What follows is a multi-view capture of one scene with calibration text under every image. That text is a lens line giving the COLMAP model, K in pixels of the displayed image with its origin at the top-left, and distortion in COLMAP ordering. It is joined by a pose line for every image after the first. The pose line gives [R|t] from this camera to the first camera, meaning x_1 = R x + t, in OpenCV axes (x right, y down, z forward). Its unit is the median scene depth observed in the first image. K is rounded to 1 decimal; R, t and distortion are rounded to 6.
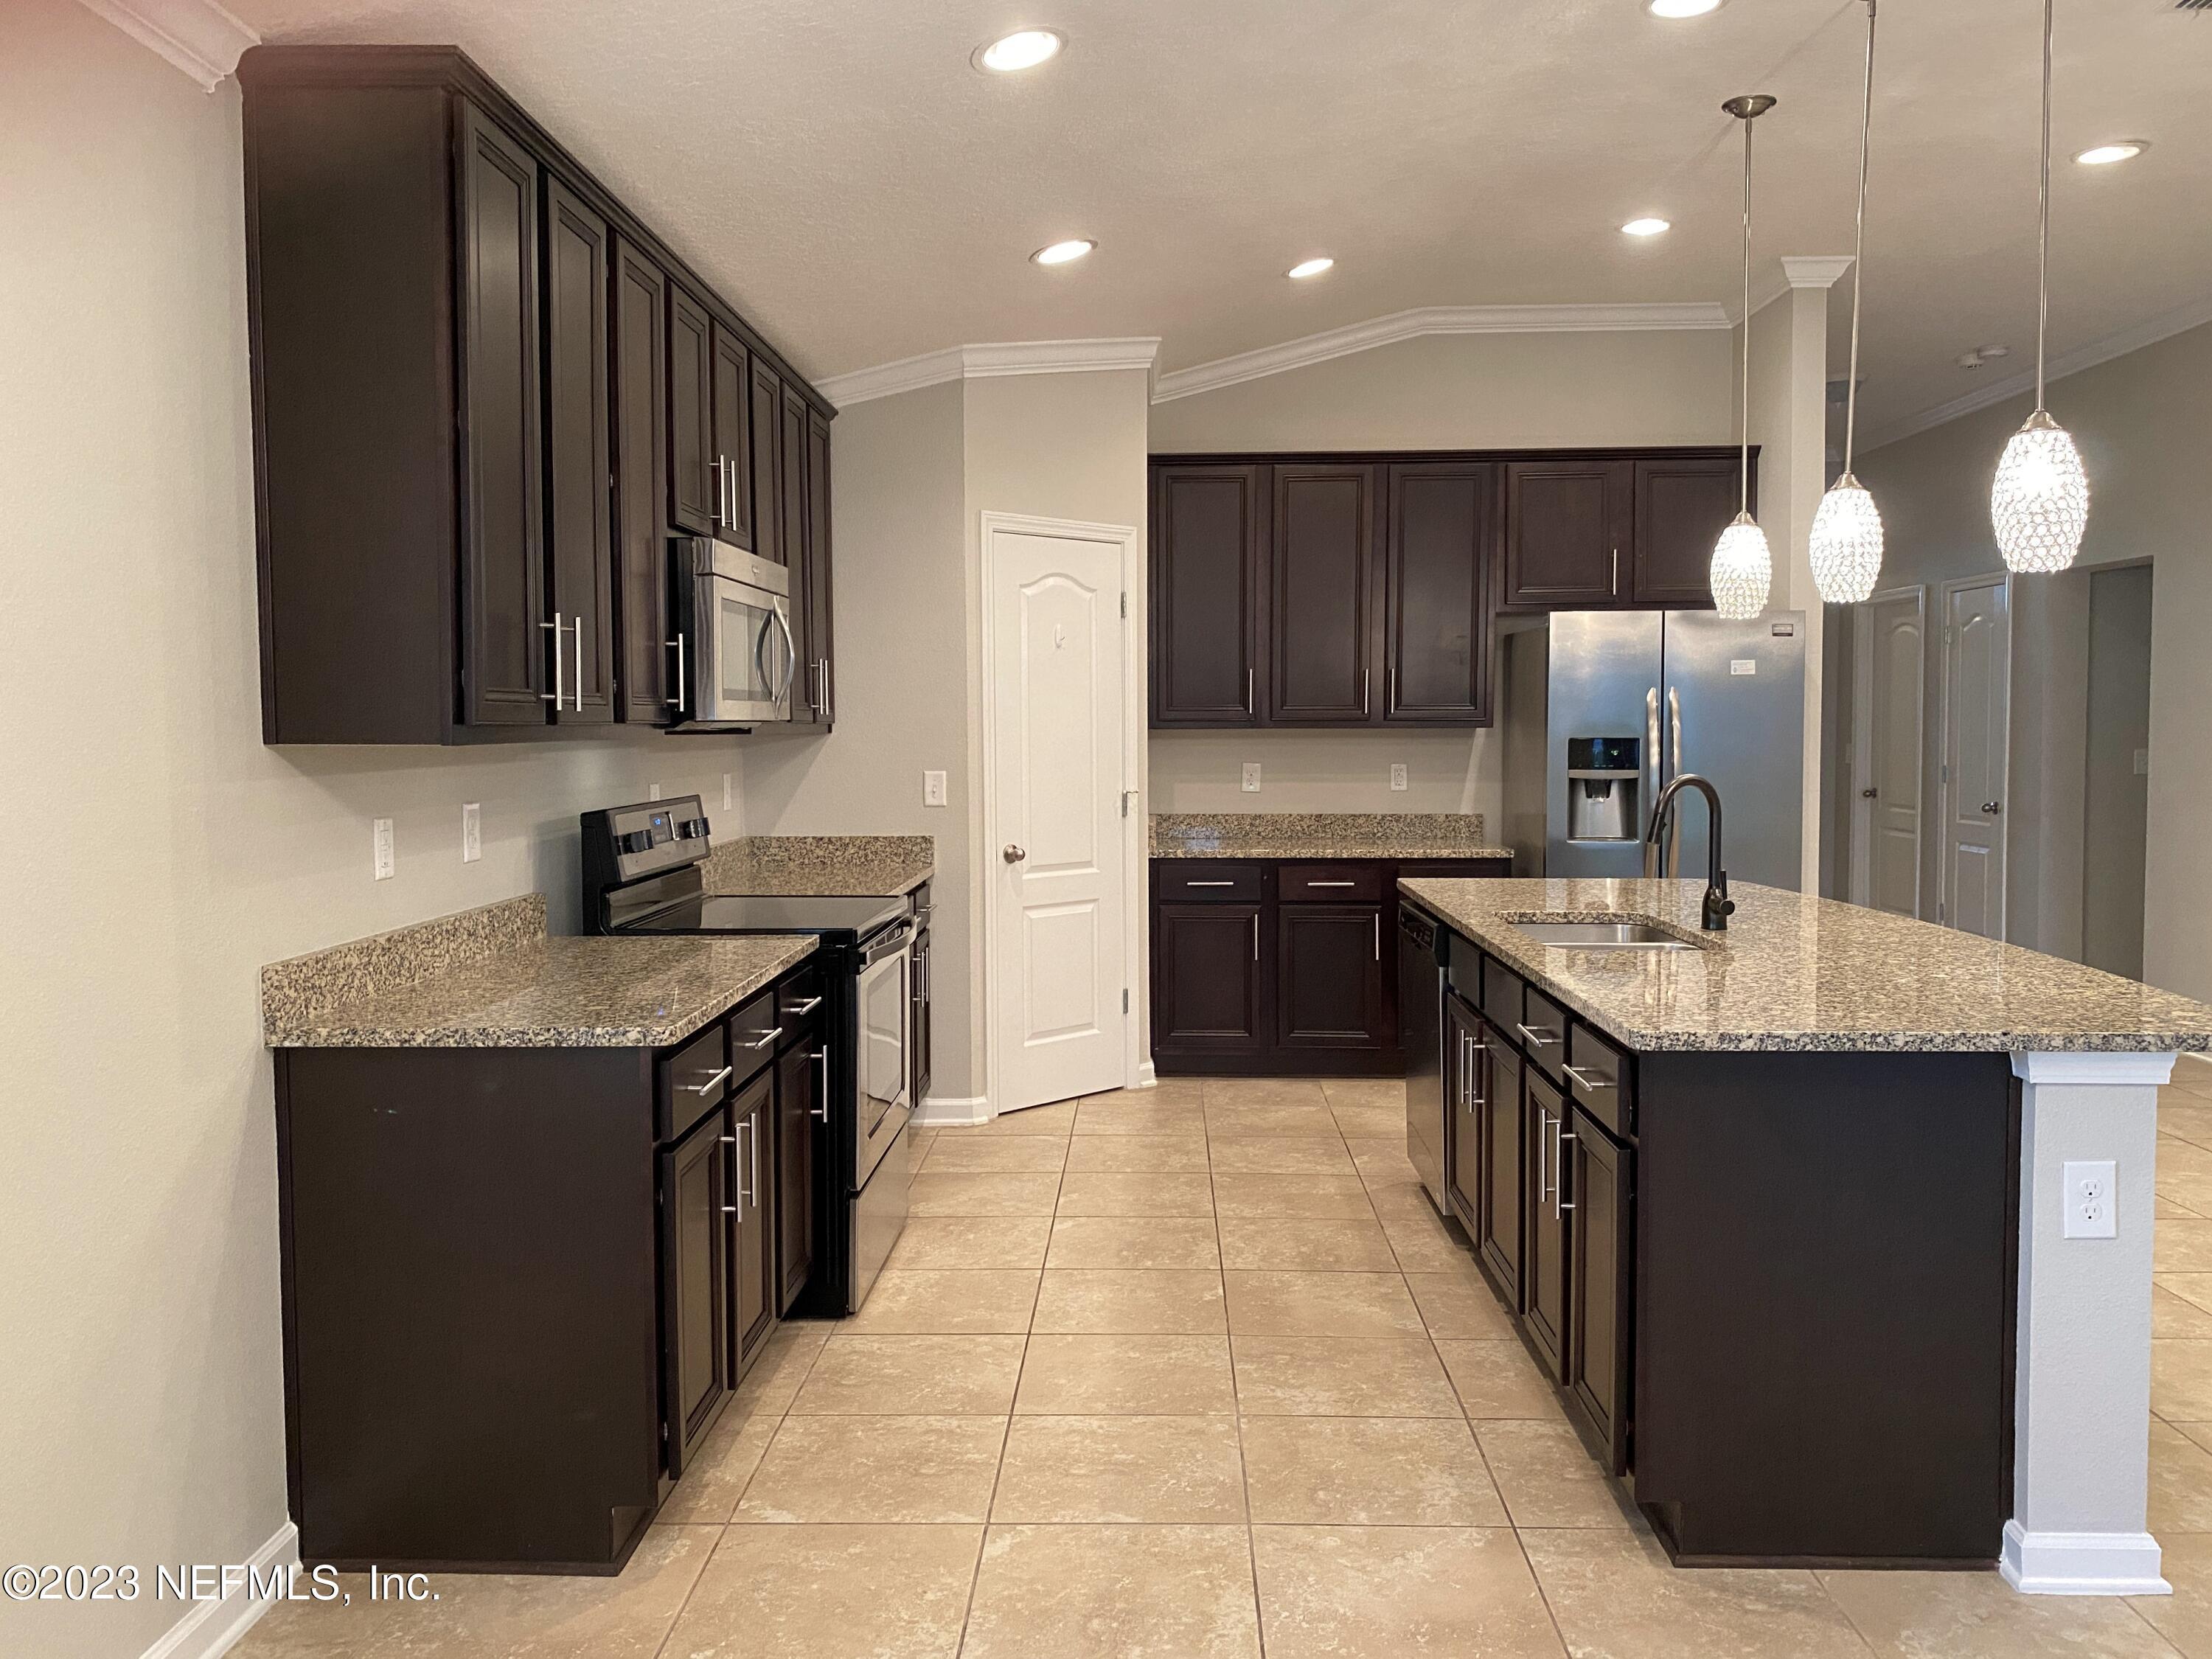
lens RADIAL K [[1685.3, 0, 1109.9], [0, 1685.3, 814.8], [0, 0, 1]] dist [0.038440, 0.004151]
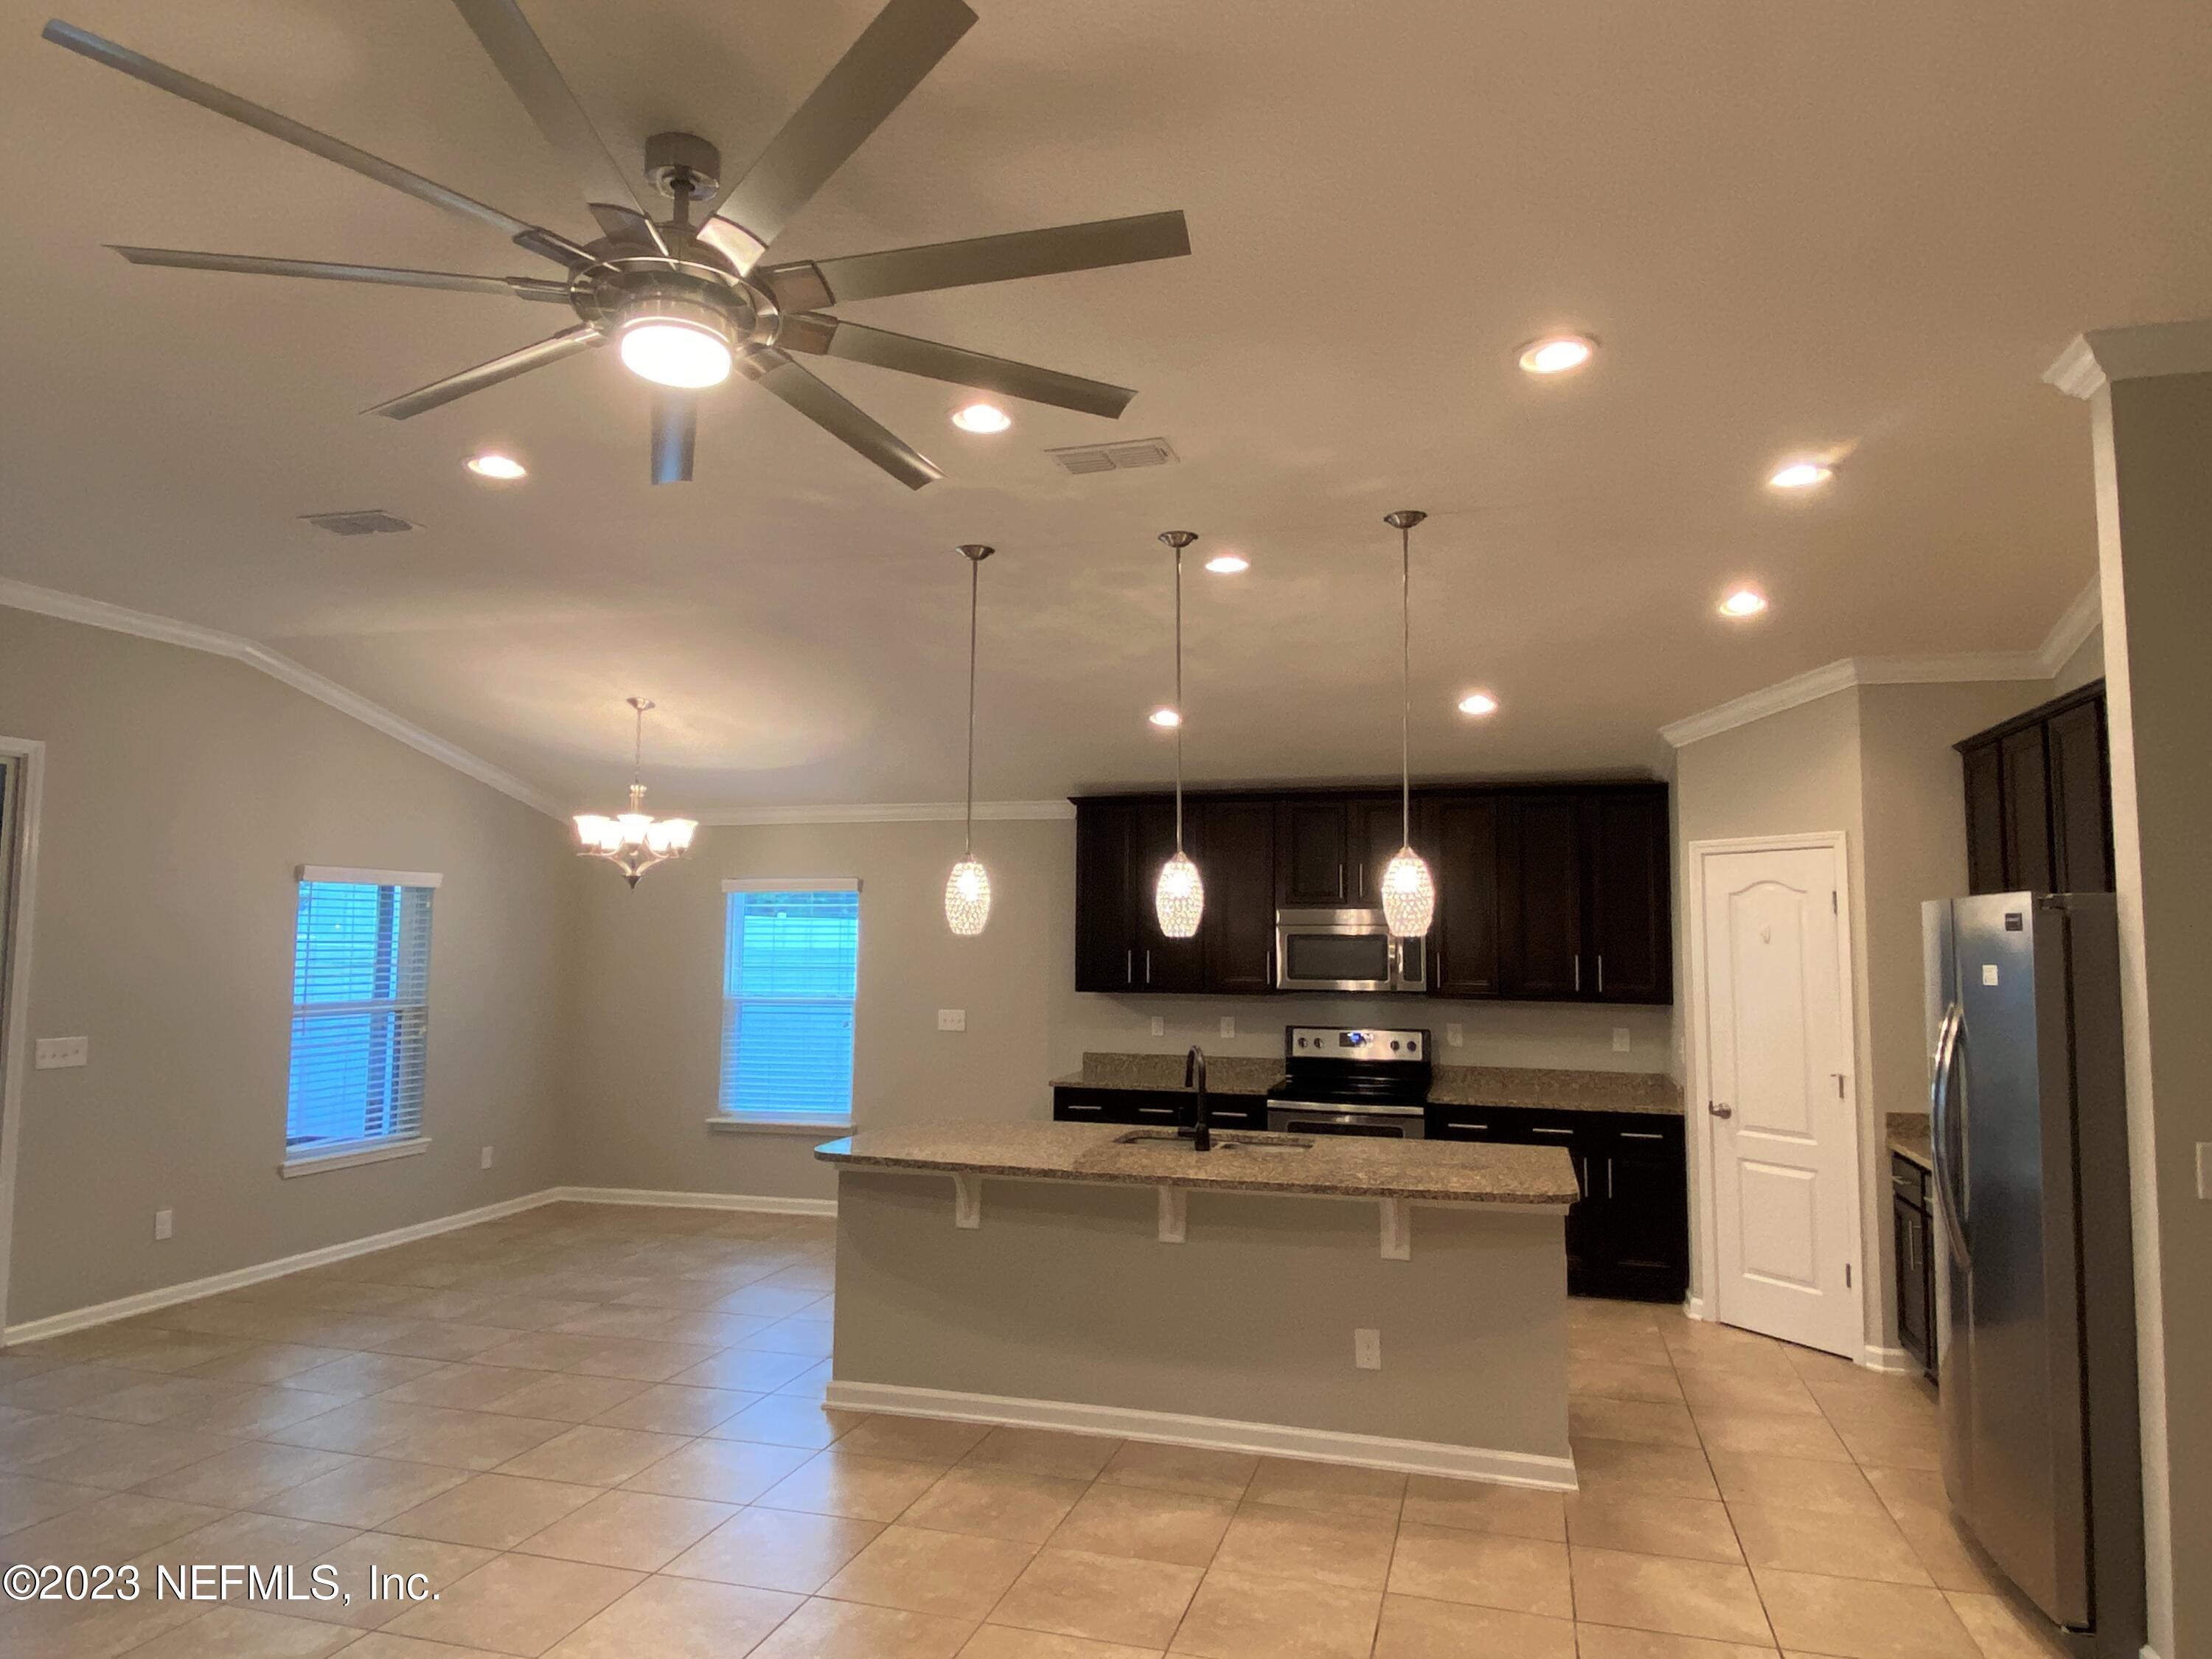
lens RADIAL K [[1357.7, 0, 1102.7], [0, 1357.7, 833.8], [0, 0, 1]] dist [0.009209, 0.001119]
pose [[-0.244797, -0.081183, -0.966170, 1.271343], [-0.070521, 0.995340, -0.065767, -0.099632], [0.967006, 0.052035, -0.249381, 0.977644]]
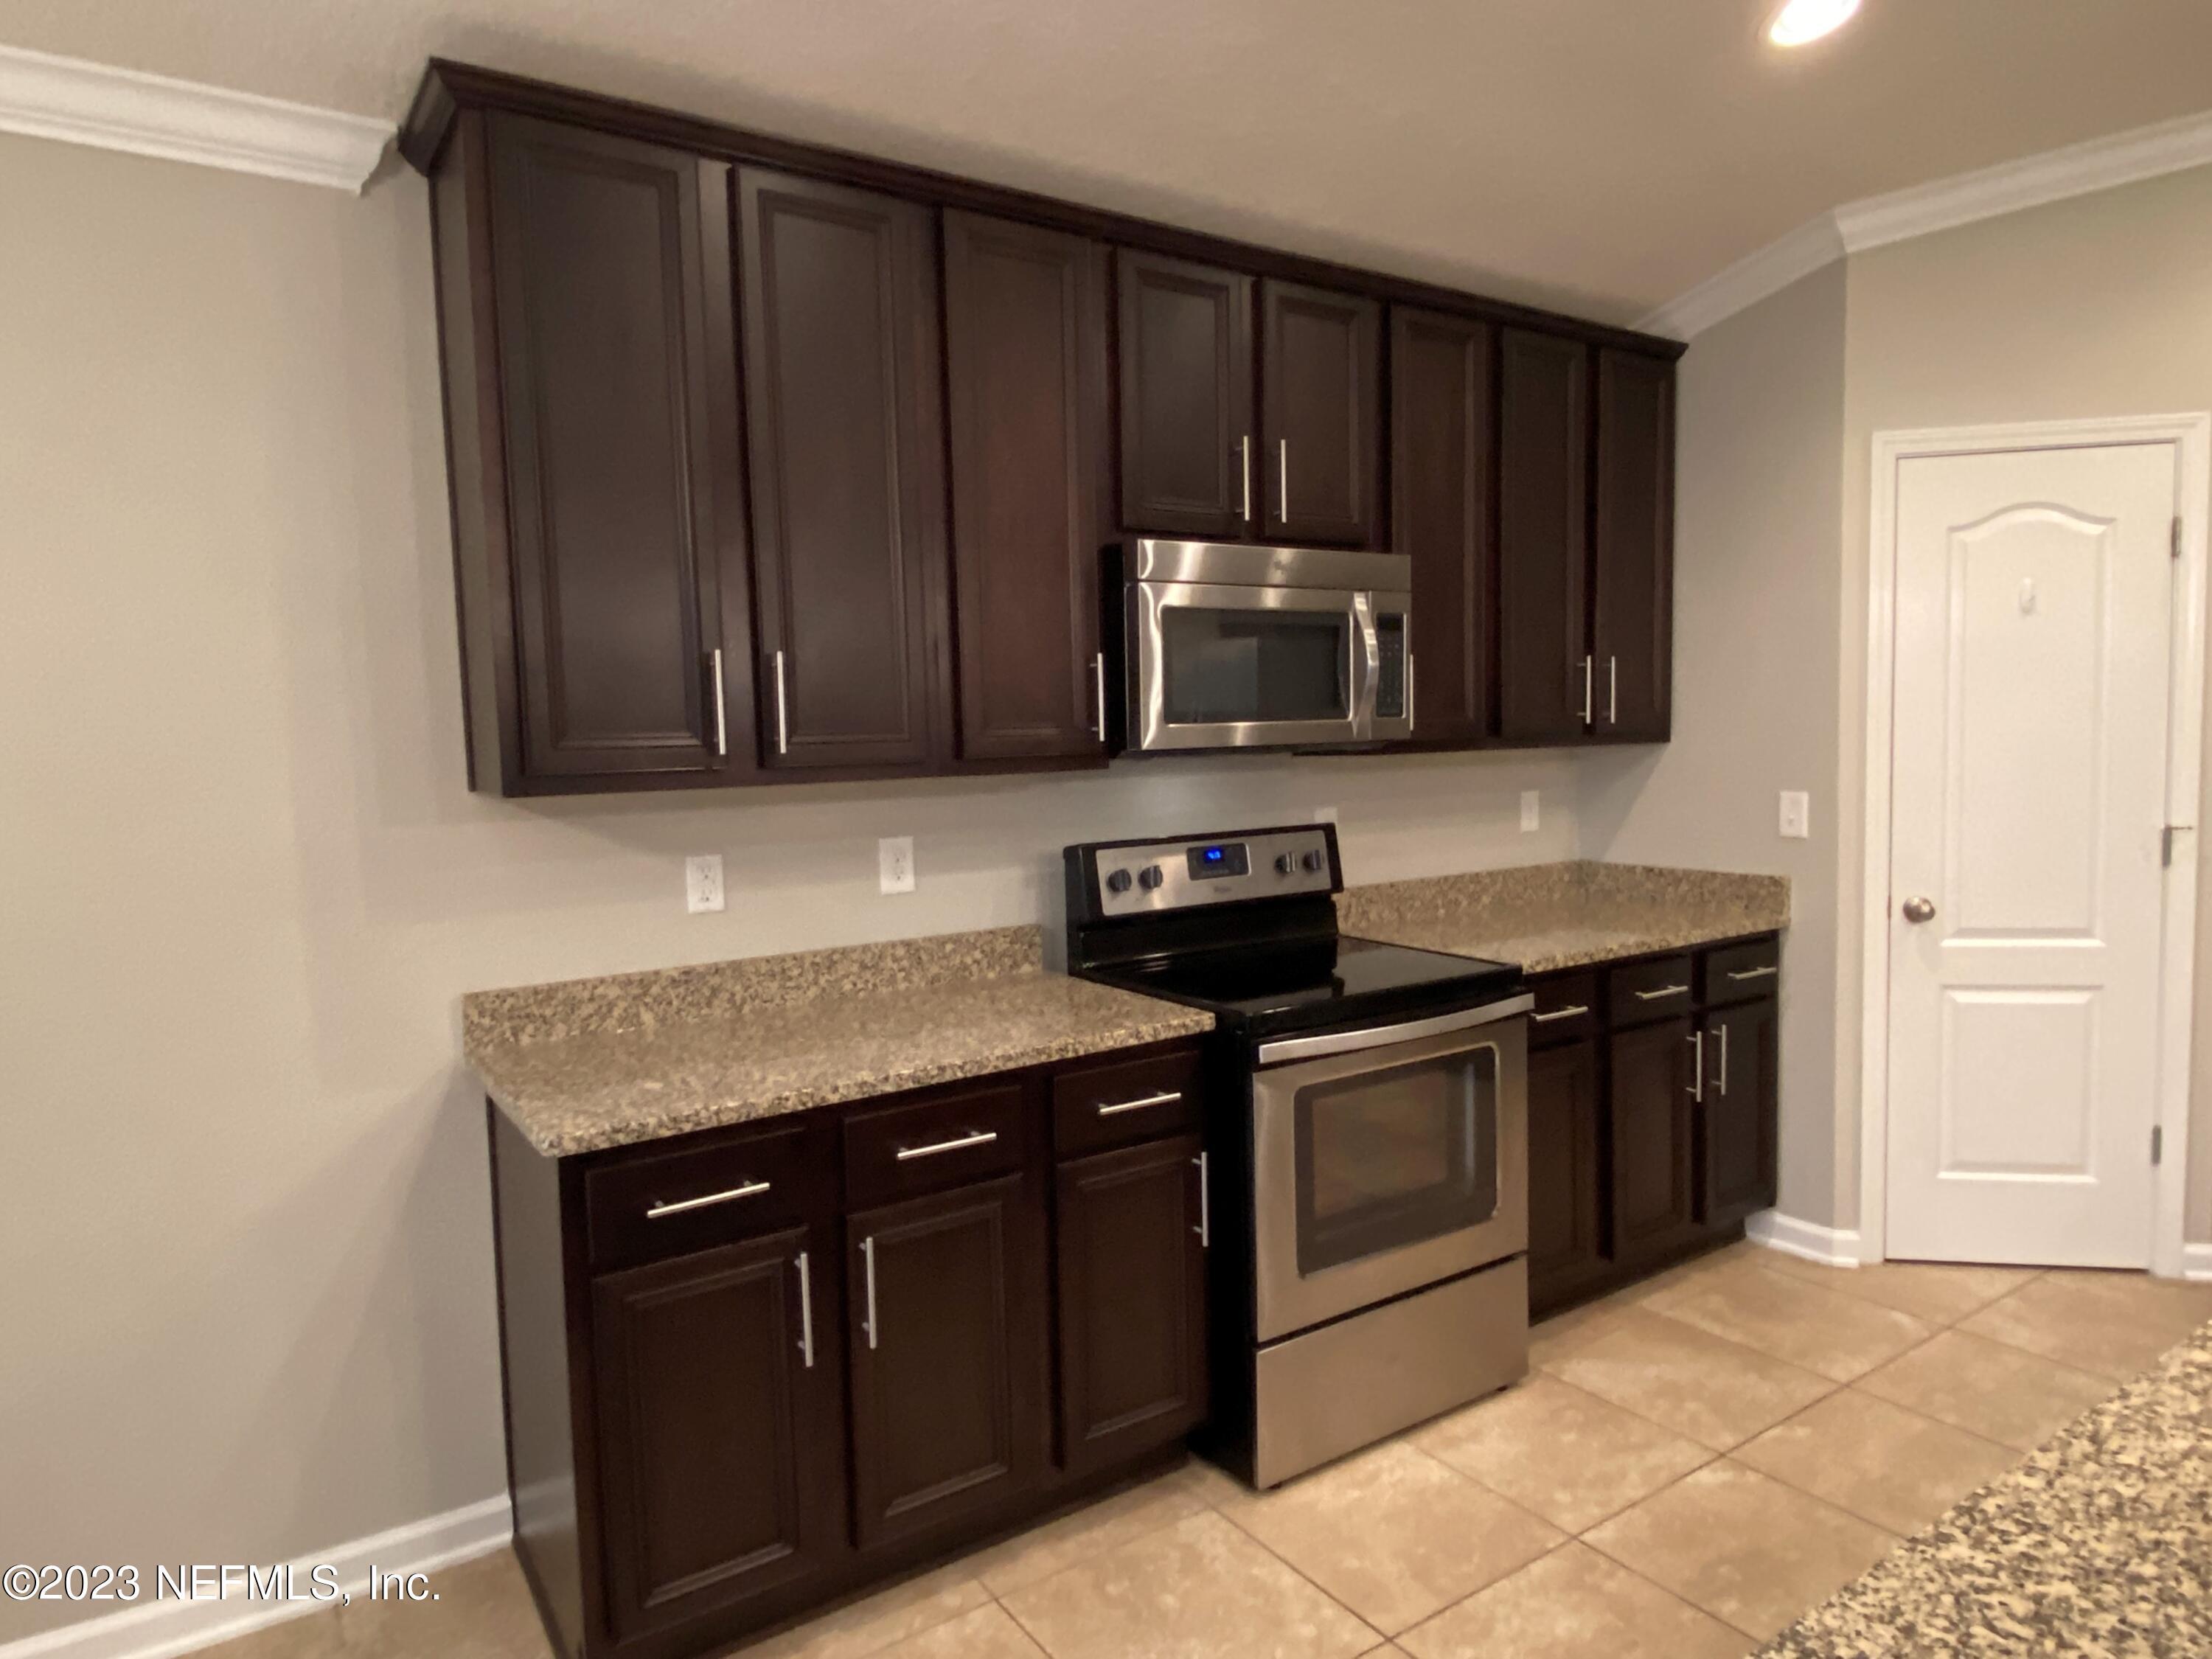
lens RADIAL K [[1339.8, 0, 1104.8], [0, 1339.8, 832.0], [0, 0, 1]] dist [0.025137, -0.005948]
pose [[0.584130, 0.046137, -0.810348, 0.251583], [-0.019416, 0.998892, 0.042876, -0.033884], [0.811428, -0.009312, 0.584378, 0.469949]]
